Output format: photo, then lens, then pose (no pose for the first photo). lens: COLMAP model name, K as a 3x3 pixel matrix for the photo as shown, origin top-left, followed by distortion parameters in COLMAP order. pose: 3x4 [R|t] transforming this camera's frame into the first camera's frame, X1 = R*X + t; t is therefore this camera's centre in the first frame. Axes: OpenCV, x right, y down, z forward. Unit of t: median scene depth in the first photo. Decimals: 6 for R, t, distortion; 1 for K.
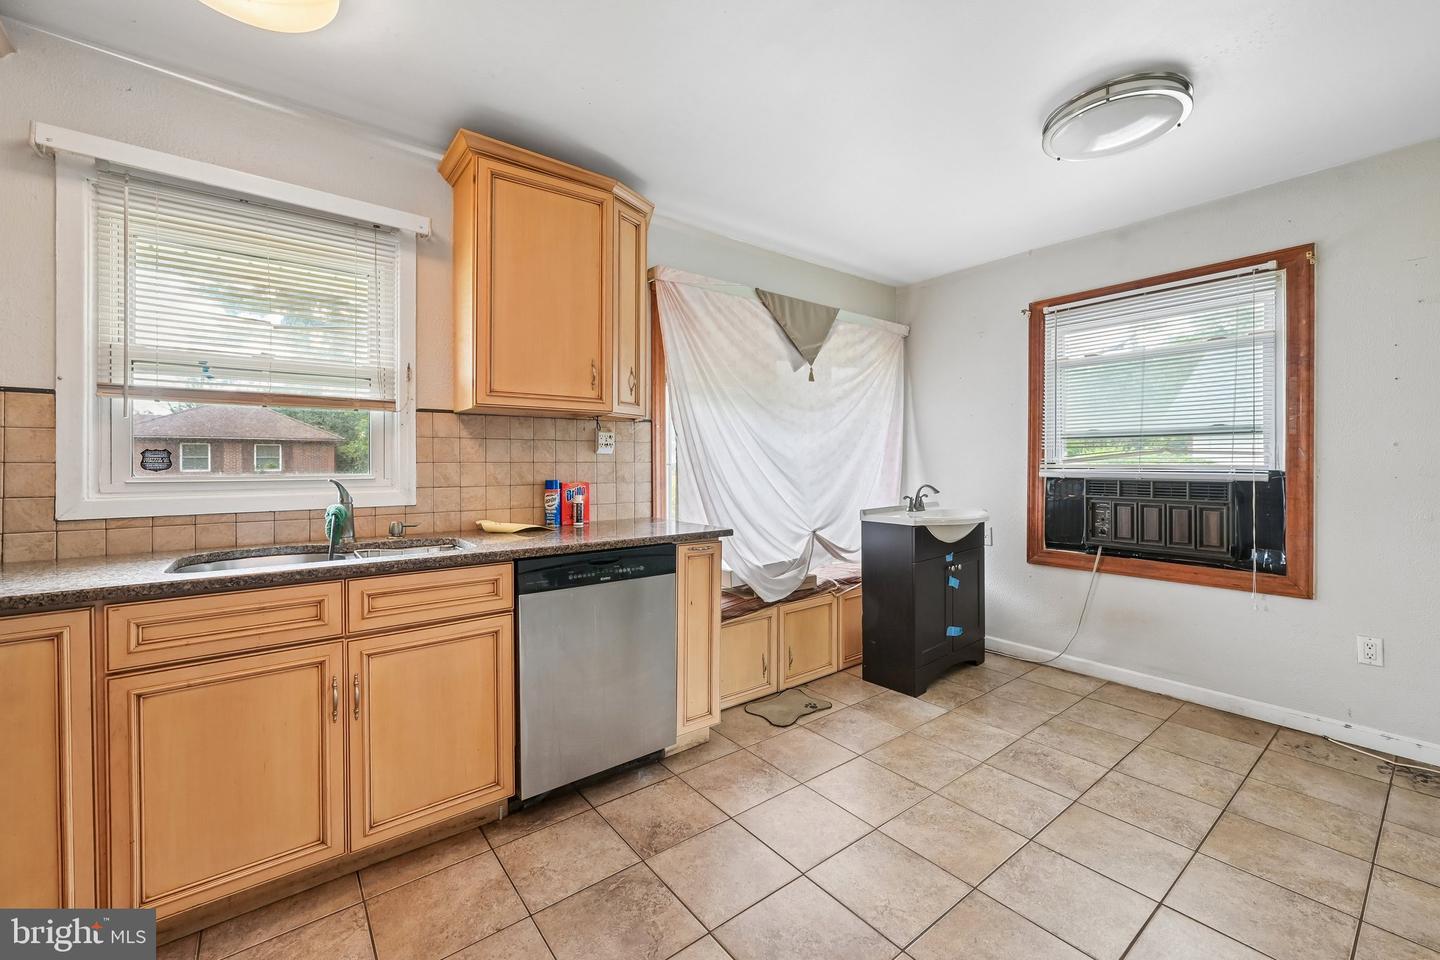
lens RADIAL K [[574.3, 0, 726.4], [0, 574.3, 464.6], [0, 0, 1]] dist [-0.000787, -0.000015]
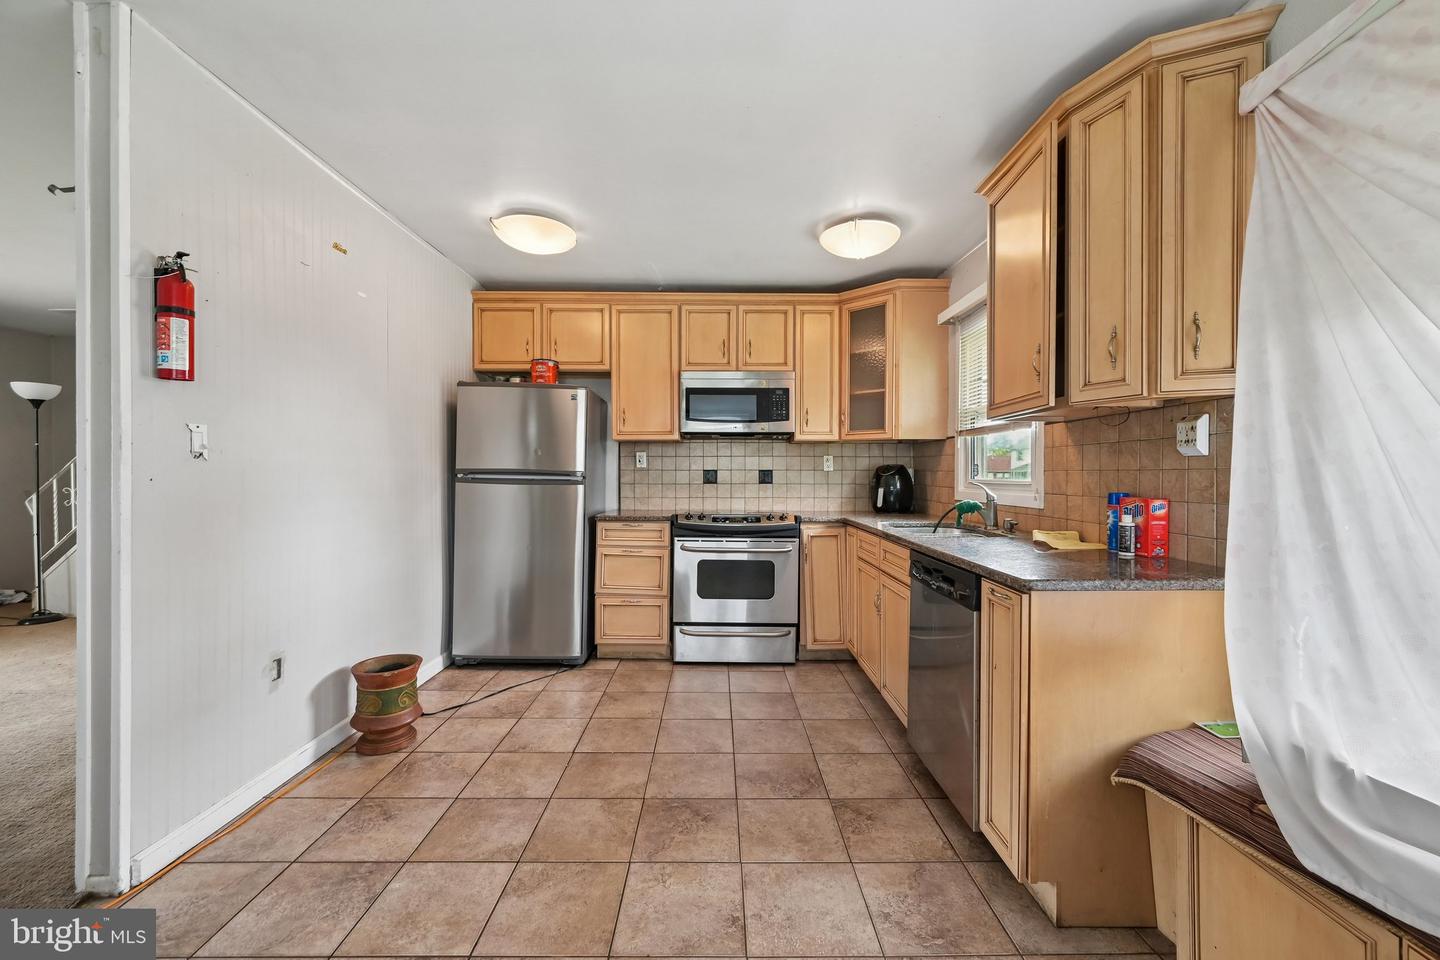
lens RADIAL K [[574.3, 0, 724.1], [0, 574.3, 475.8], [0, 0, 1]] dist [-0.000787, -0.000015]
pose [[-0.608326, 0.003377, -0.793680, 0.621921], [-0.002624, 0.999977, 0.006265, 0.000159], [0.793683, 0.005894, -0.608303, 1.018576]]
